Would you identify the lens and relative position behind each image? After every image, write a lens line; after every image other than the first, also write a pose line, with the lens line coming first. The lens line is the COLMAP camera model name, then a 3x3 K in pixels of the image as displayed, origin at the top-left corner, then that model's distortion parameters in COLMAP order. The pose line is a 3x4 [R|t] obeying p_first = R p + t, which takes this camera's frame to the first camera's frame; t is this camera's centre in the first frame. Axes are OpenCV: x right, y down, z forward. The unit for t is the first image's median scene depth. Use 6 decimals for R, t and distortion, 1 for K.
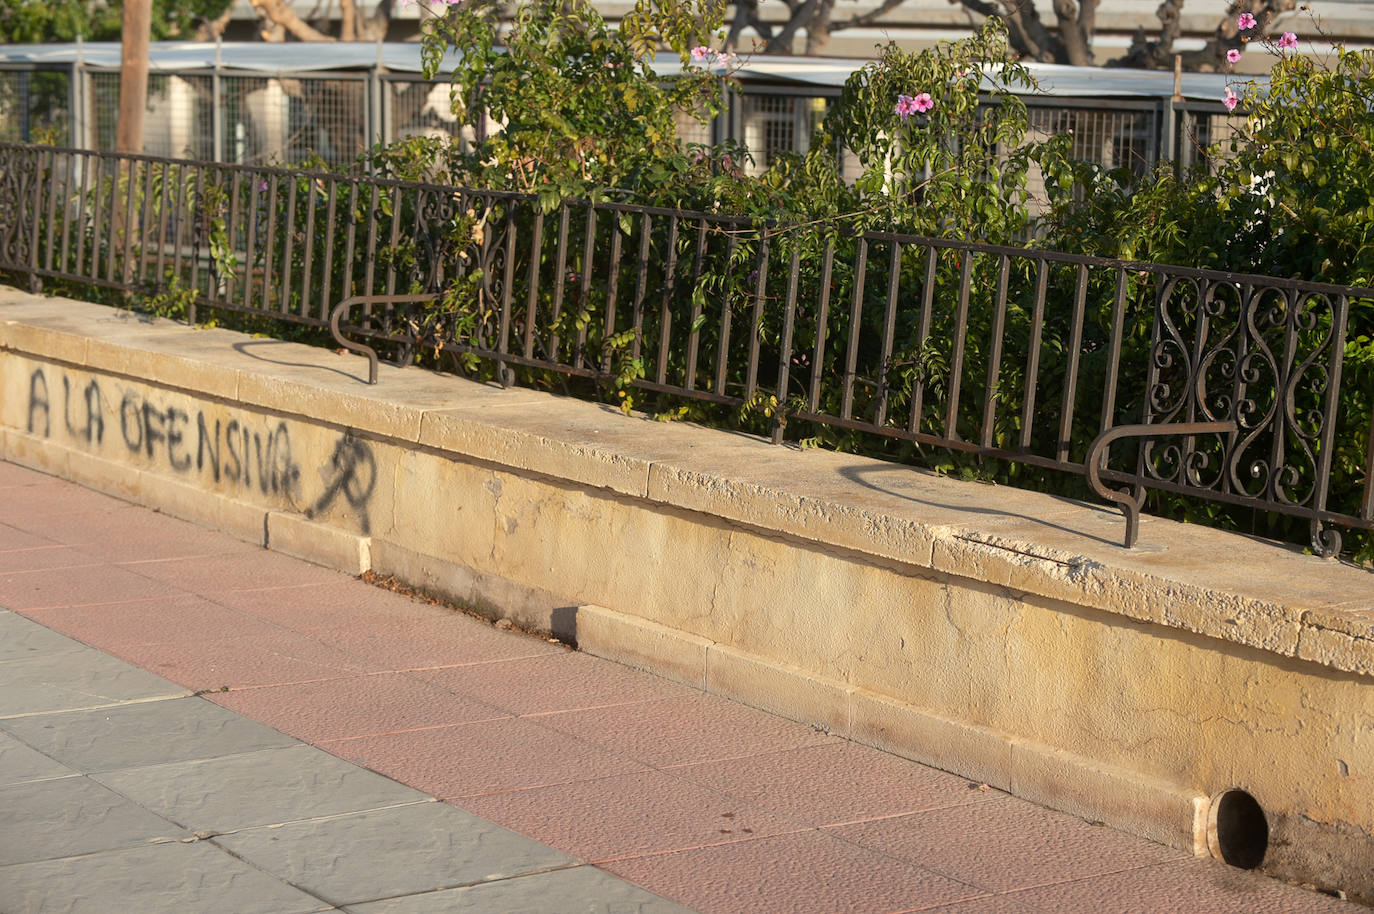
lens RADIAL K [[3041.0, 0, 687.0], [0, 3041.0, 457.0], [0, 0, 1]] dist [-0.288091, -0.338344]
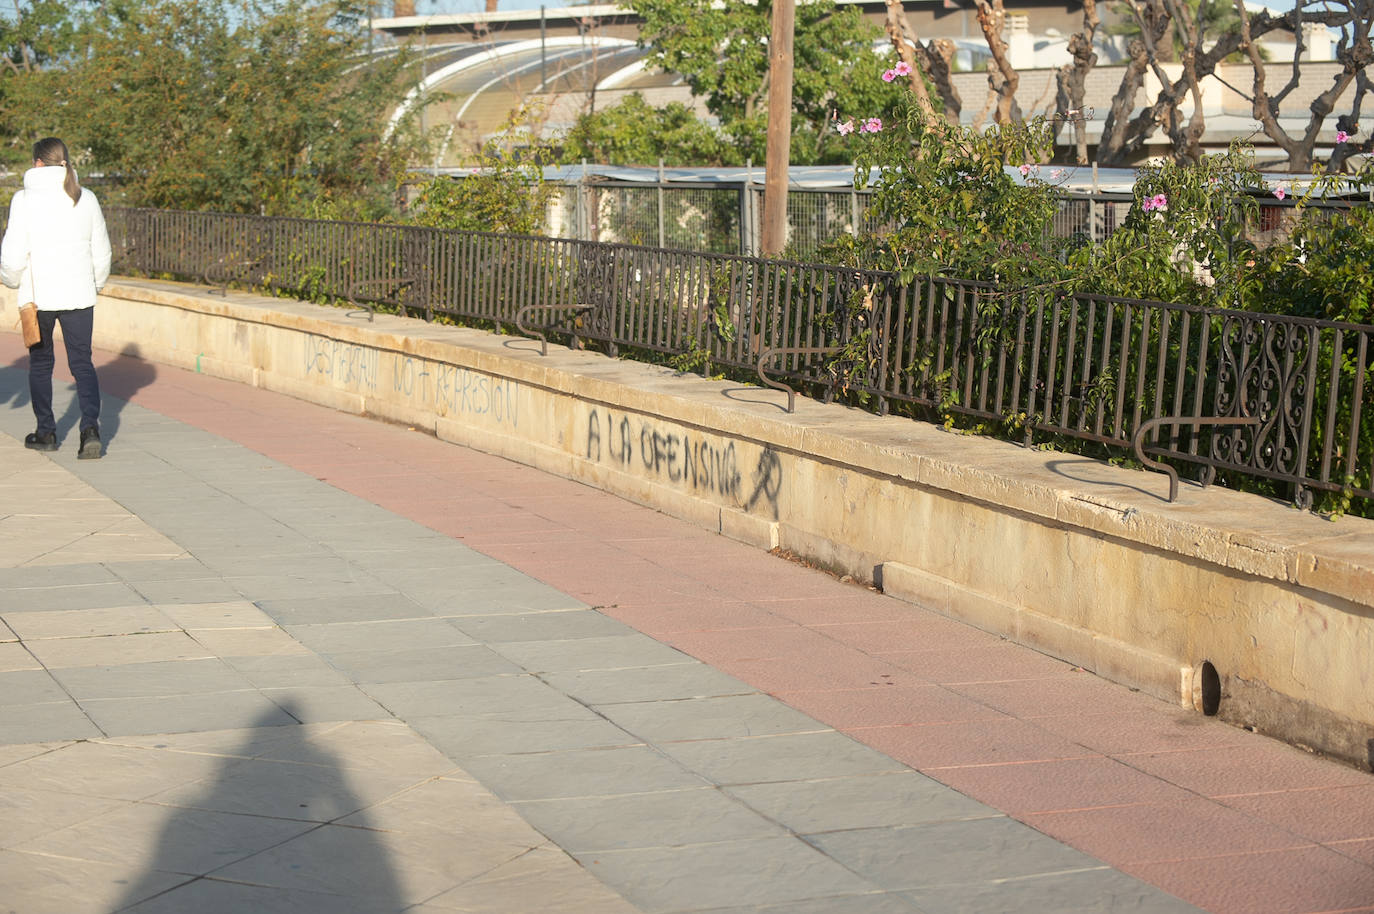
lens RADIAL K [[3041.0, 0, 687.0], [0, 3041.0, 457.0], [0, 0, 1]] dist [-0.288091, -0.338344]
pose [[0.958165, 0.009050, -0.286074, 0.260174], [-0.021023, 0.999025, -0.038809, 0.053468], [0.285444, 0.043199, 0.957421, -0.344394]]
